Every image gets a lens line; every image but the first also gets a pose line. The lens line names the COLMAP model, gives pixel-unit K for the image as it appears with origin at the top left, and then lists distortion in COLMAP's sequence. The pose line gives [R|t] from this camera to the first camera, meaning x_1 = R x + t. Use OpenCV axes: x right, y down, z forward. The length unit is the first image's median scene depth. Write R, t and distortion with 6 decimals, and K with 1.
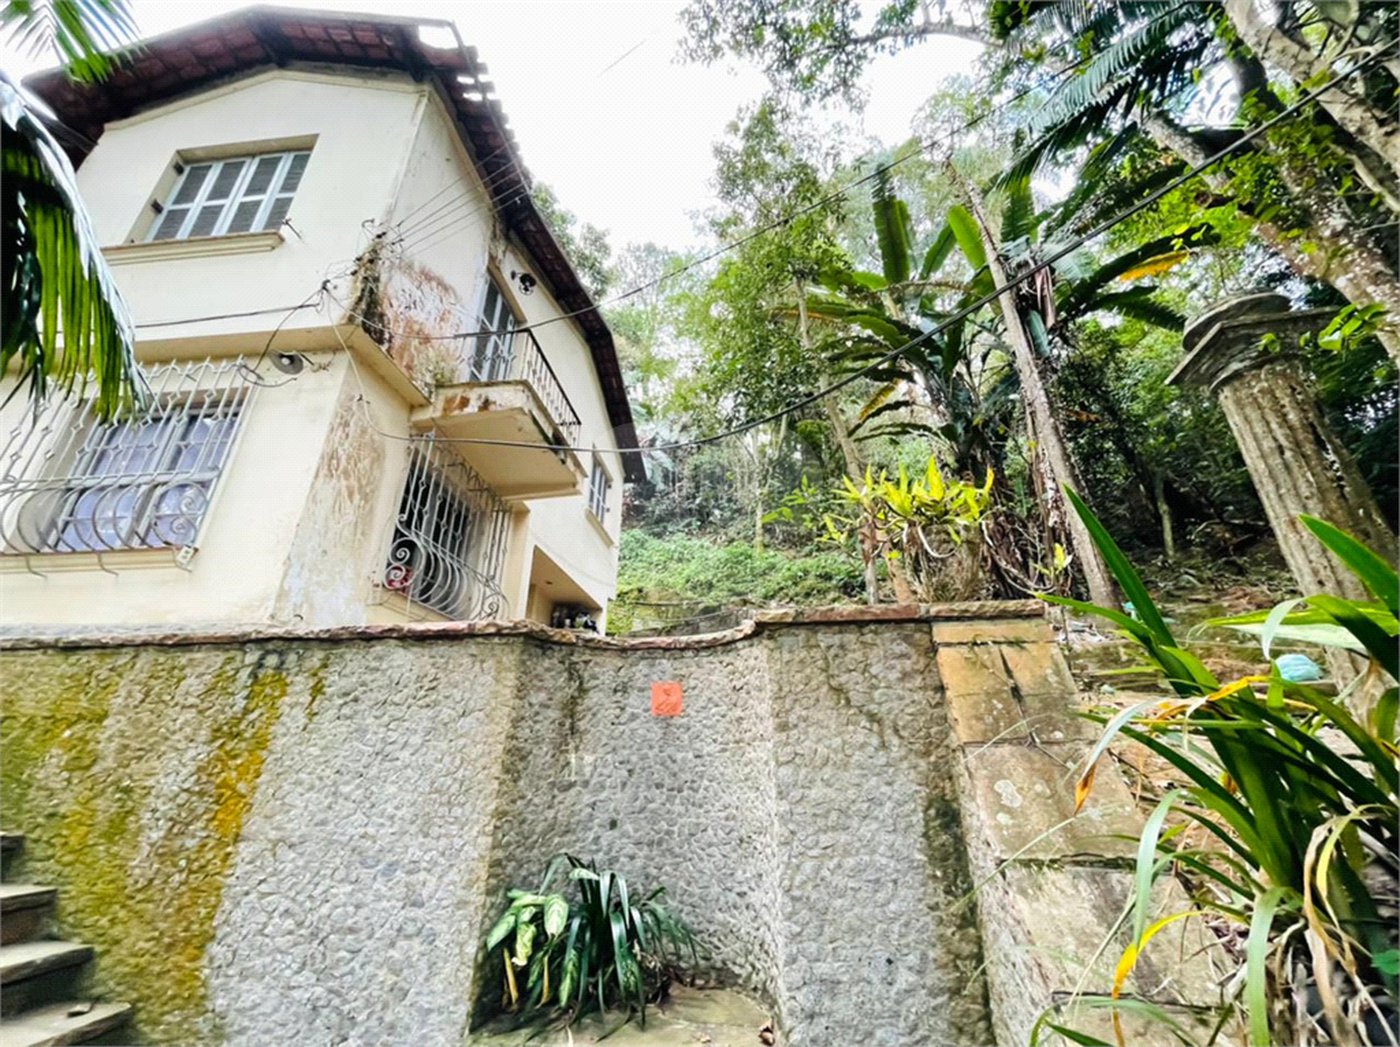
lens RADIAL K [[564.9, 0, 696.0], [0, 564.9, 524.0], [0, 0, 1]] dist [-0.005143, 0.000064]
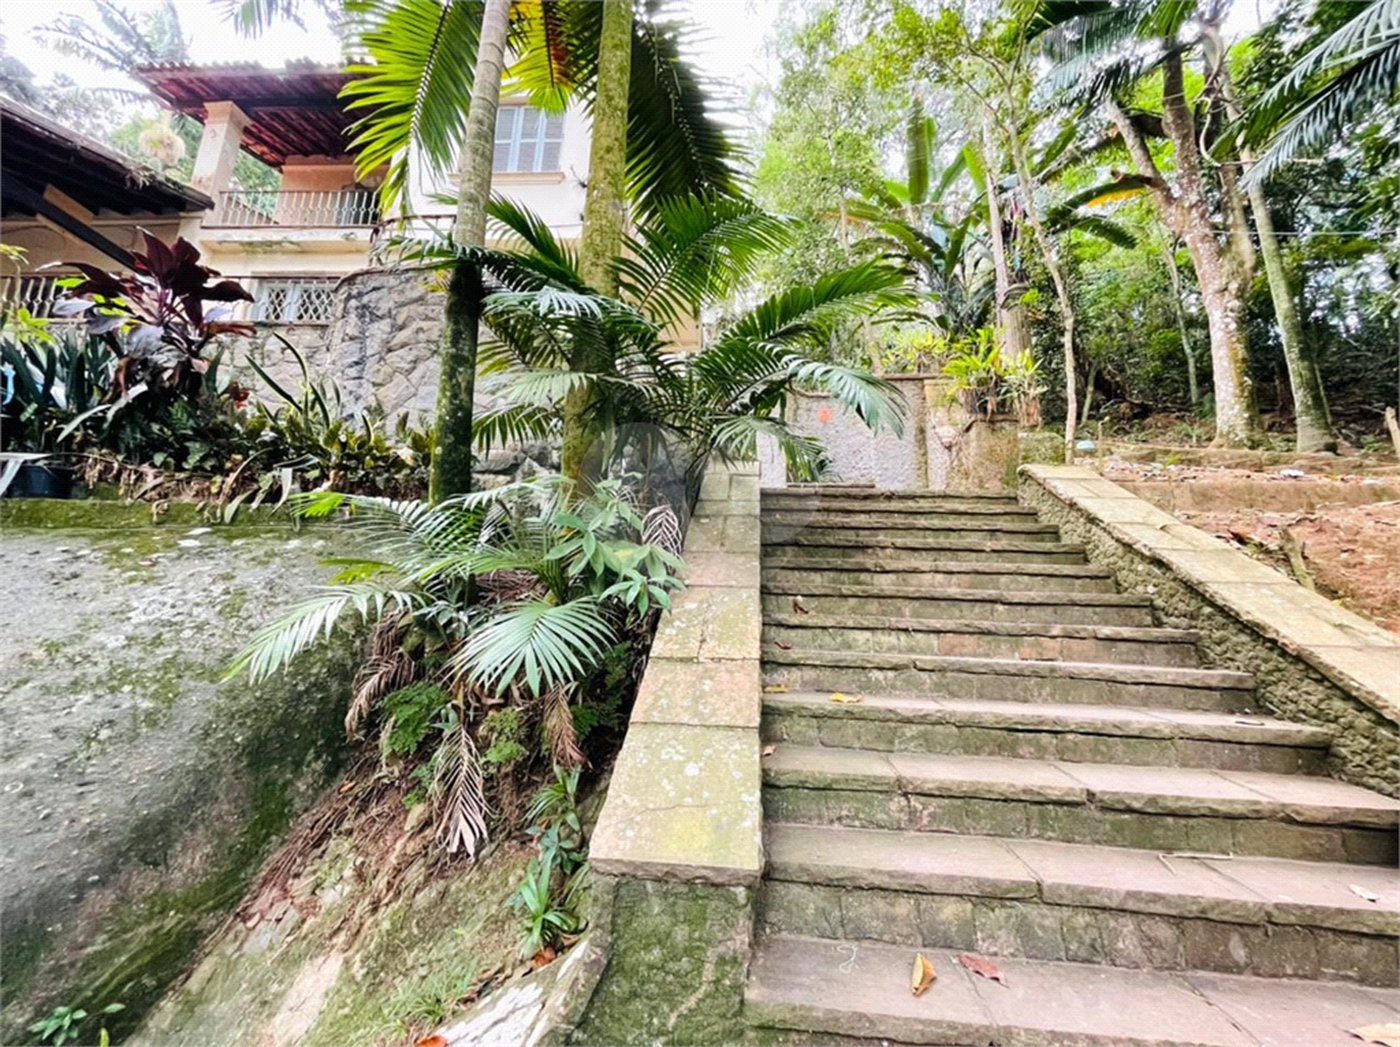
lens RADIAL K [[564.9, 0, 697.5], [0, 564.9, 525.8], [0, 0, 1]] dist [-0.005143, 0.000064]
pose [[0.998295, 0.041642, 0.040908, -0.160813], [-0.049094, 0.978062, 0.202448, 0.066329], [-0.031580, -0.204111, 0.978438, -0.378851]]
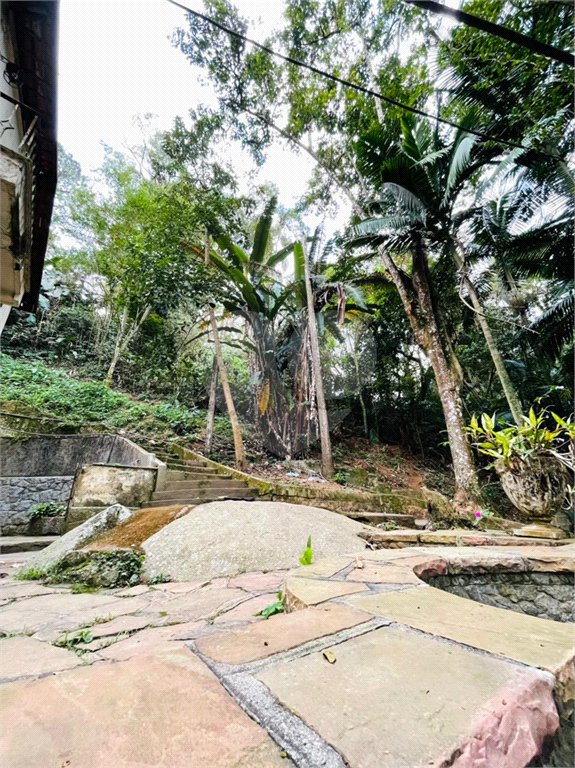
lens RADIAL K [[309.9, 0, 287.5], [0, 309.9, 381.4], [0, 0, 1]] dist [-0.005143, 0.000064]
pose [[0.710856, 0.256383, 0.654944, -0.115716], [-0.239968, 0.963728, -0.116804, 0.015122], [-0.661135, -0.074135, 0.746596, 0.182811]]
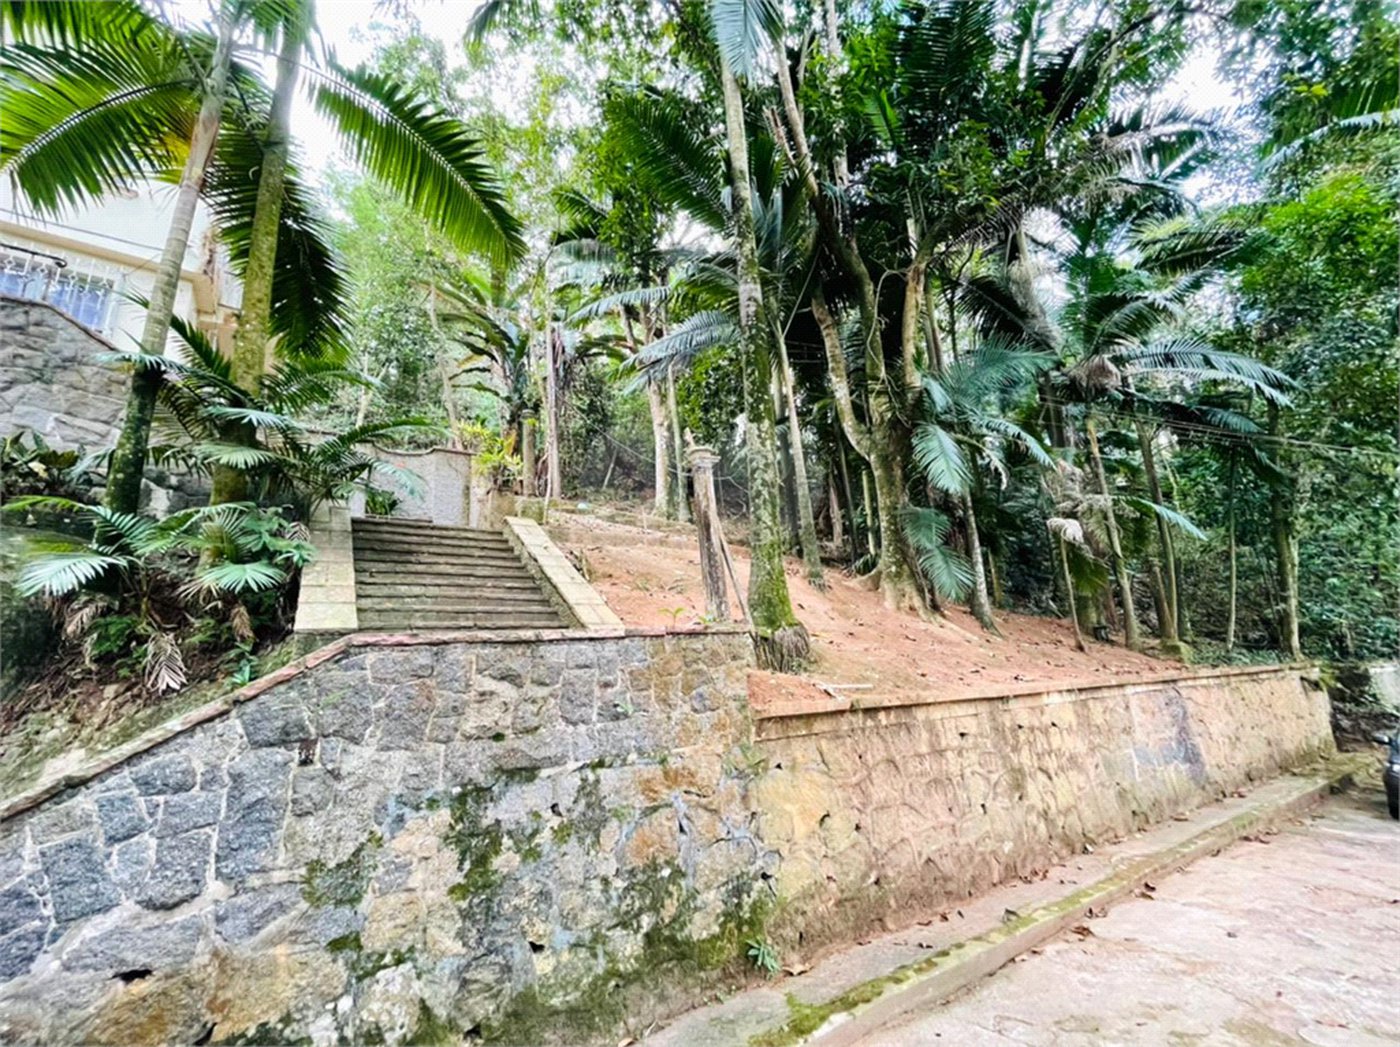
lens RADIAL K [[564.9, 0, 699.0], [0, 564.9, 525.0], [0, 0, 1]] dist [-0.005143, 0.000064]
pose [[0.729968, 0.118035, 0.673211, -0.230448], [-0.197638, 0.979350, 0.042589, 0.027764], [-0.654282, -0.164141, 0.738223, -0.676637]]
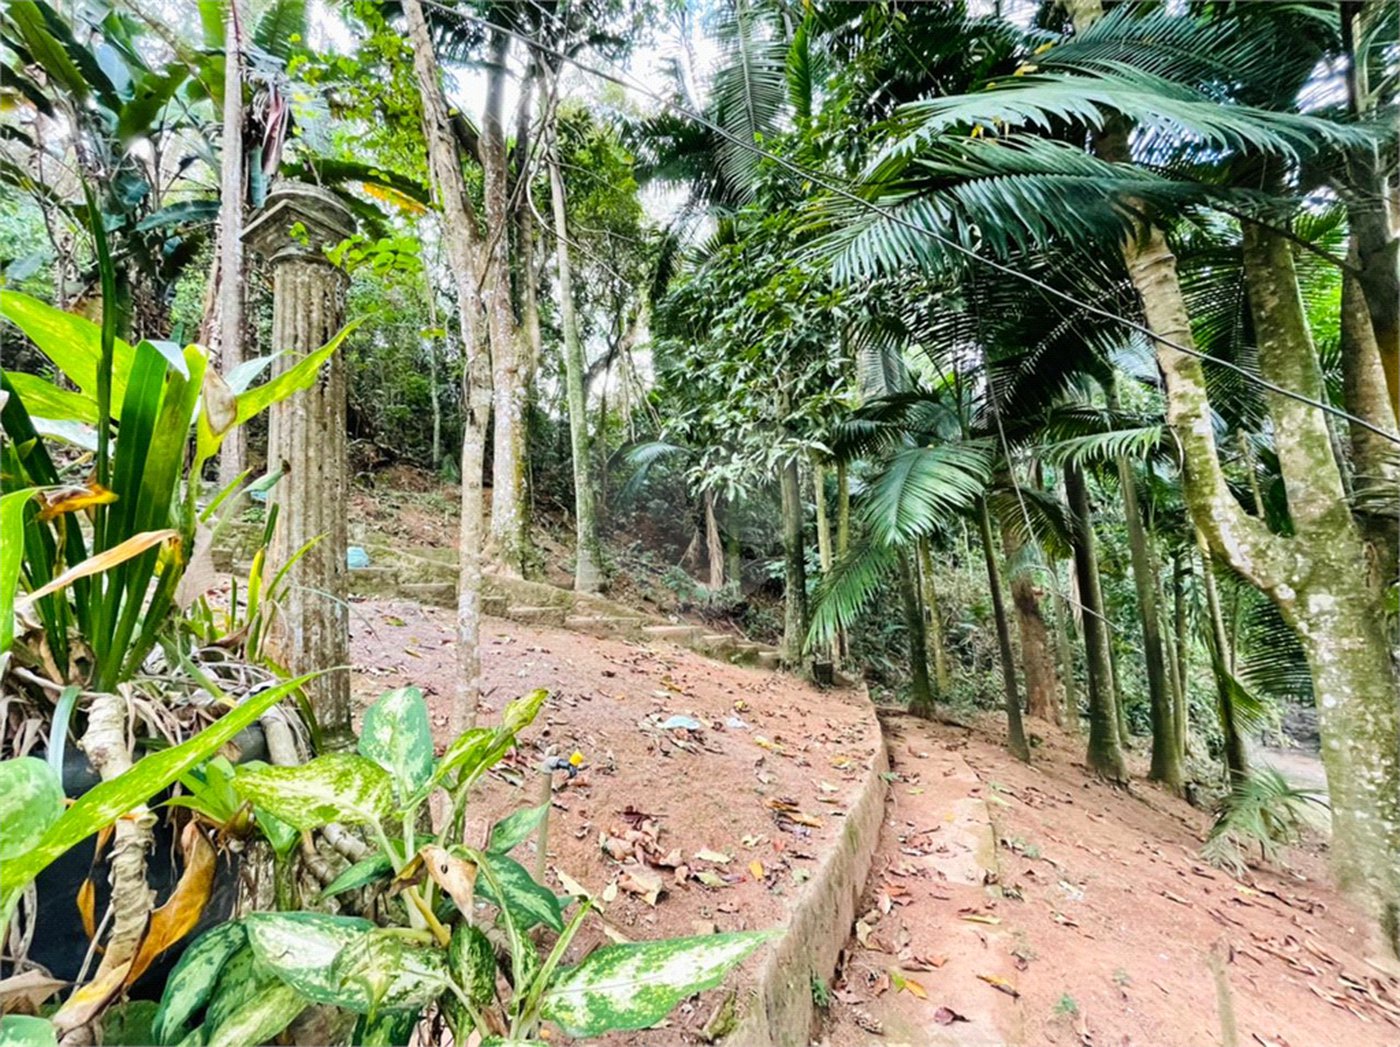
lens RADIAL K [[564.9, 0, 697.4], [0, 564.9, 529.4], [0, 0, 1]] dist [-0.005143, 0.000064]
pose [[0.277549, 0.117350, 0.953517, 0.027999], [-0.298445, 0.953938, -0.030531, 0.002818], [-0.913180, -0.276099, 0.299787, -0.018778]]
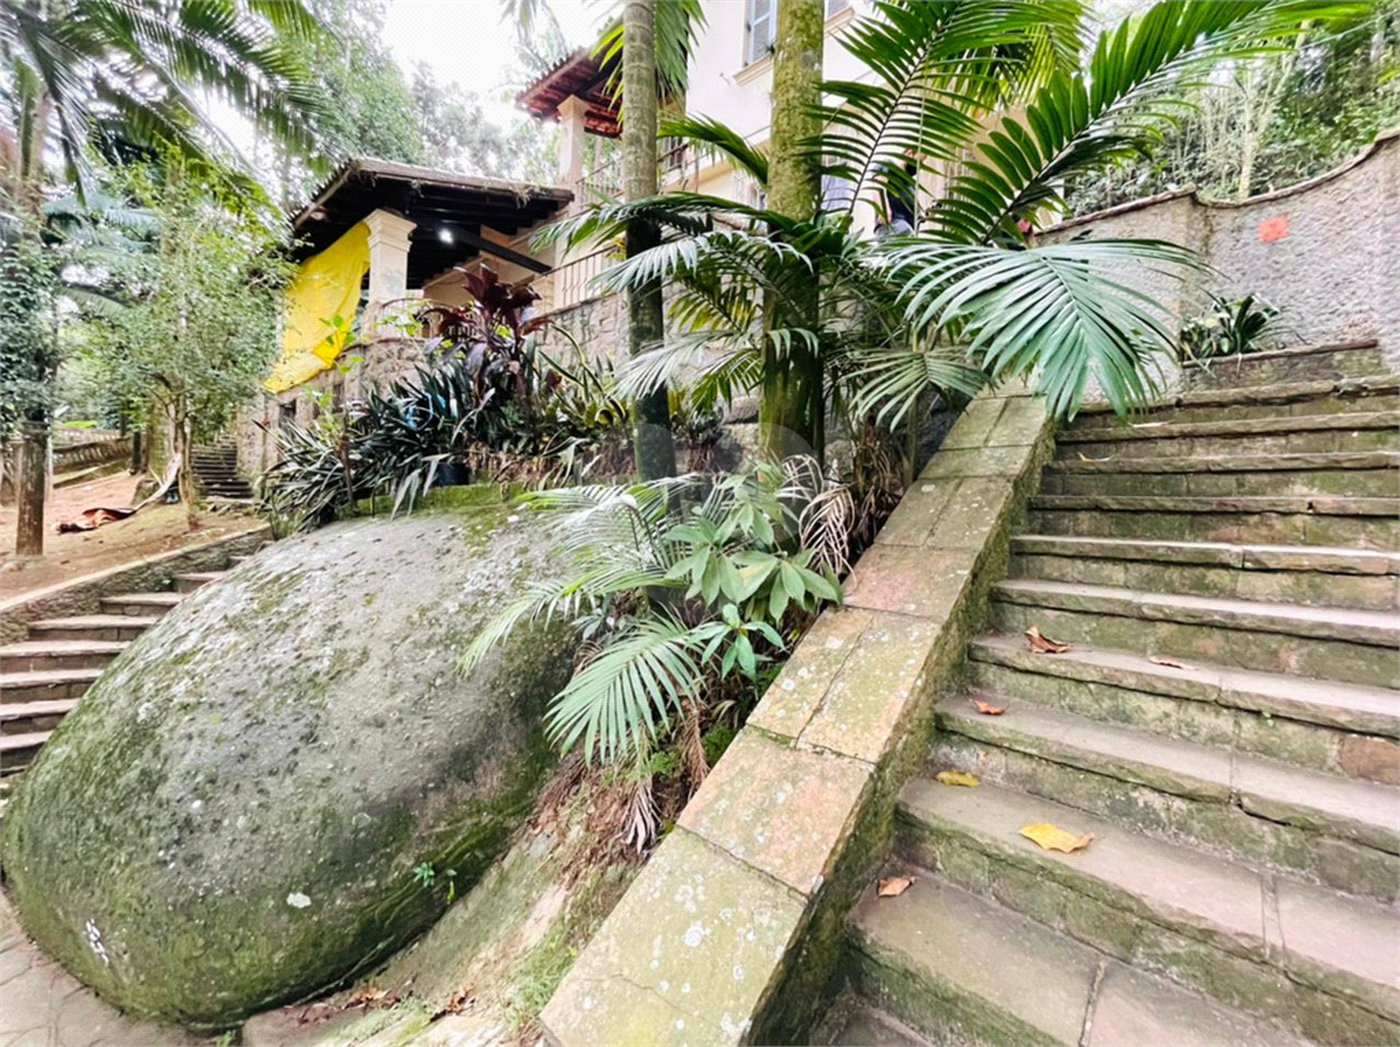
lens RADIAL K [[564.9, 0, 704.0], [0, 564.9, 520.0], [0, 0, 1]] dist [-0.005143, 0.000064]
pose [[0.828930, 0.031939, -0.558439, -0.104142], [0.188963, 0.923684, 0.333319, 0.049072], [0.526467, -0.381822, 0.759634, -0.313831]]
